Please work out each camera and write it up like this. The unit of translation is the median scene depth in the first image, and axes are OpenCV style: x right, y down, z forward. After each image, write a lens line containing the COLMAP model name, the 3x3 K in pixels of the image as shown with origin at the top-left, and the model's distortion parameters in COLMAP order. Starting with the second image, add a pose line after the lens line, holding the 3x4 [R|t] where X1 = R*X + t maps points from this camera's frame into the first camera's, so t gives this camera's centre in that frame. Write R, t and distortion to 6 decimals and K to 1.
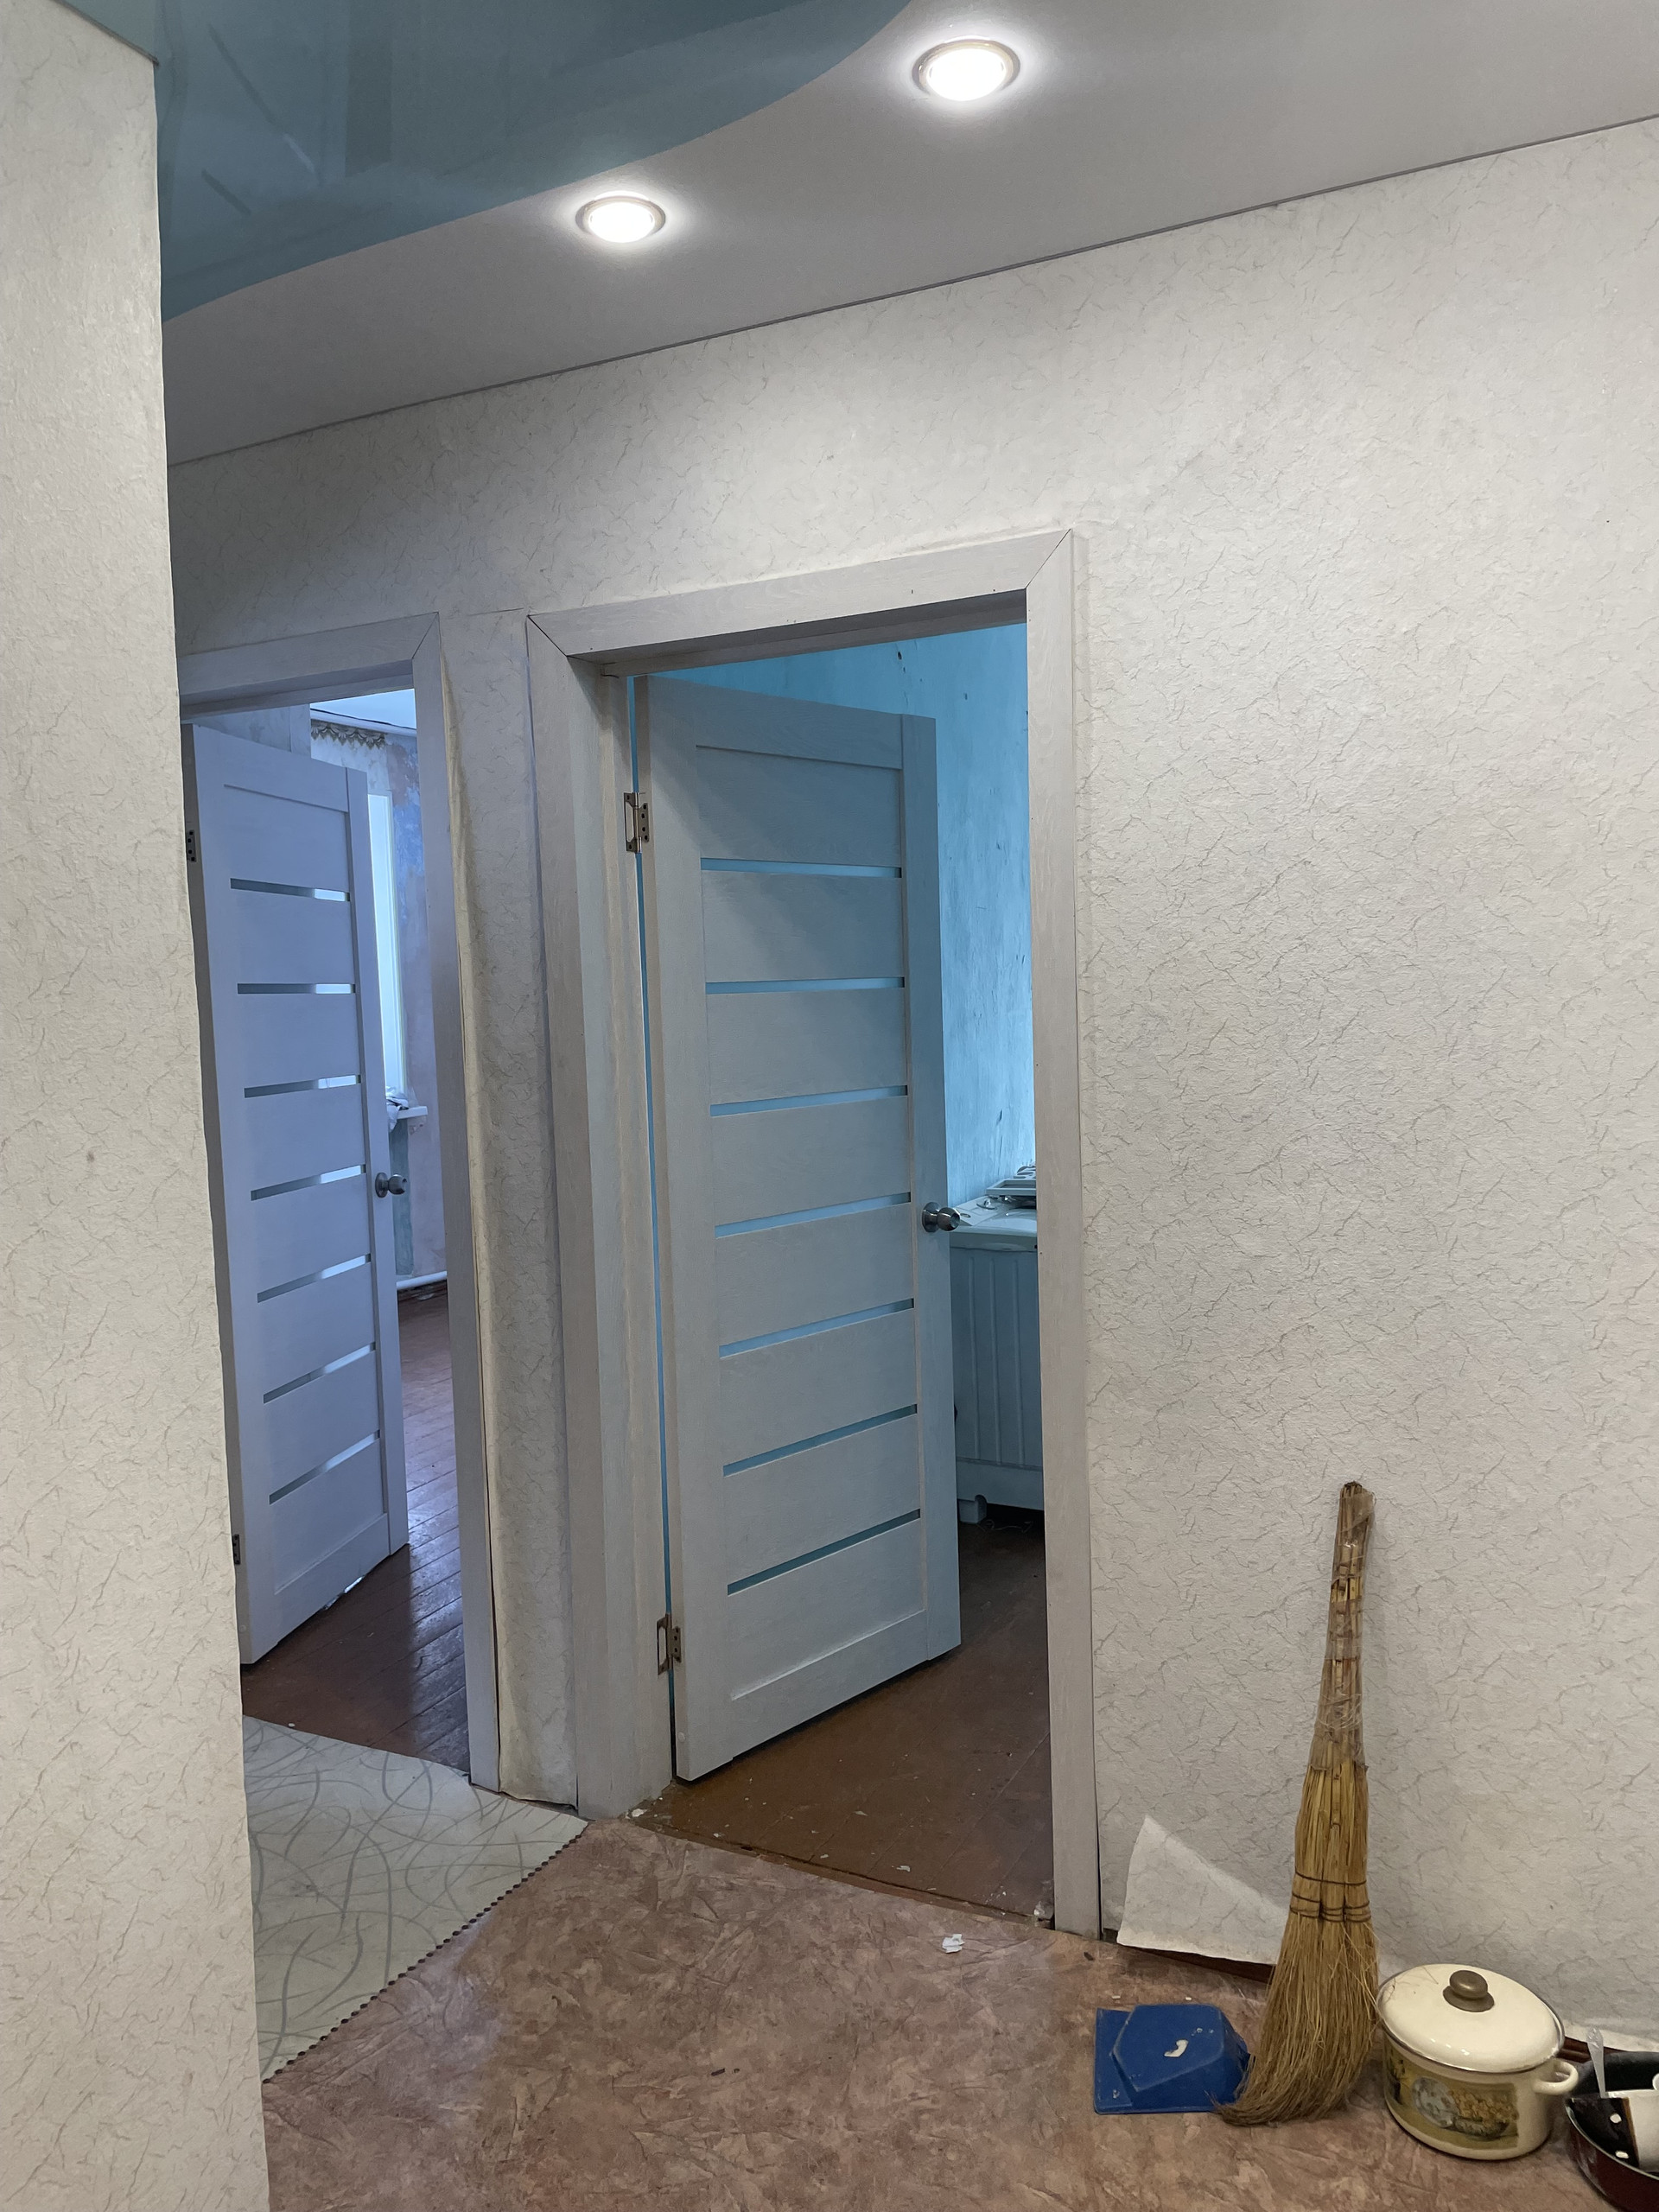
lens RADIAL K [[1678.9, 0, 823.0], [0, 1678.9, 1130.7], [0, 0, 1]] dist [0.097286, -0.127551]
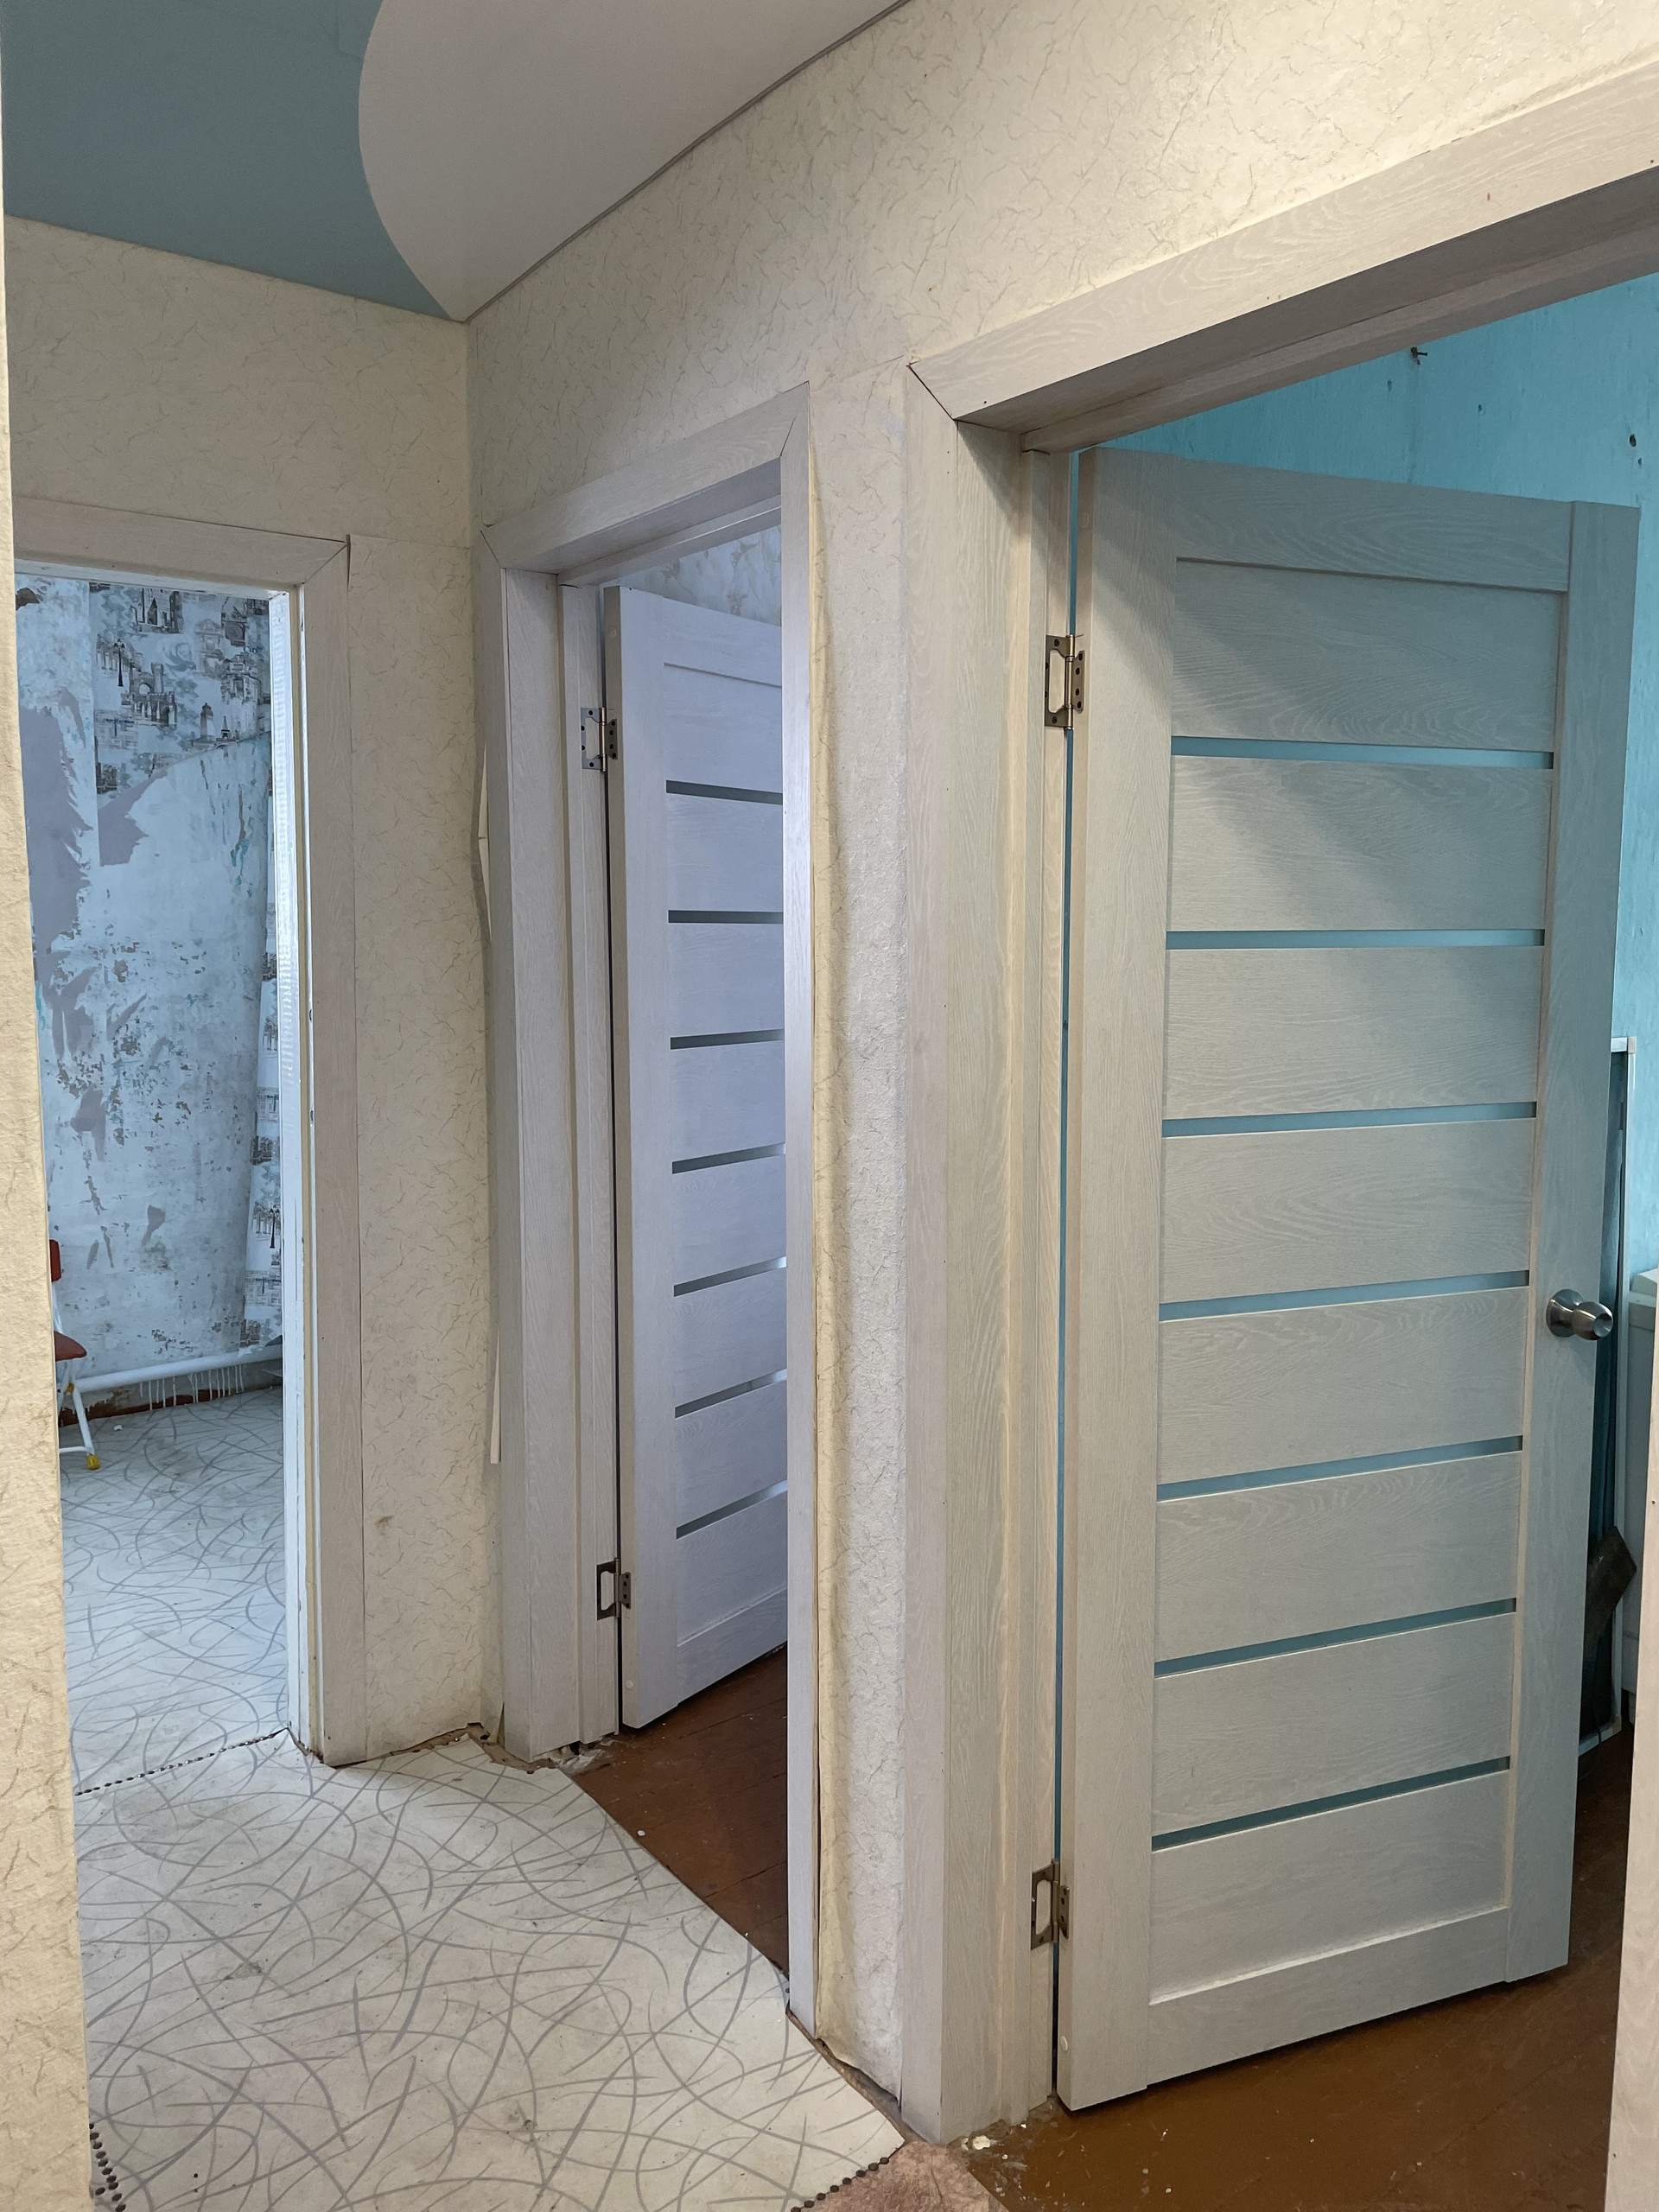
lens RADIAL K [[1684.1, 0, 827.6], [0, 1684.1, 1109.6], [0, 0, 1]] dist [0.099643, -0.132193]
pose [[0.901986, 0.081256, -0.424049, 0.097107], [-0.067257, 0.996585, 0.047904, -0.043472], [0.426494, -0.014689, 0.904371, 0.366153]]
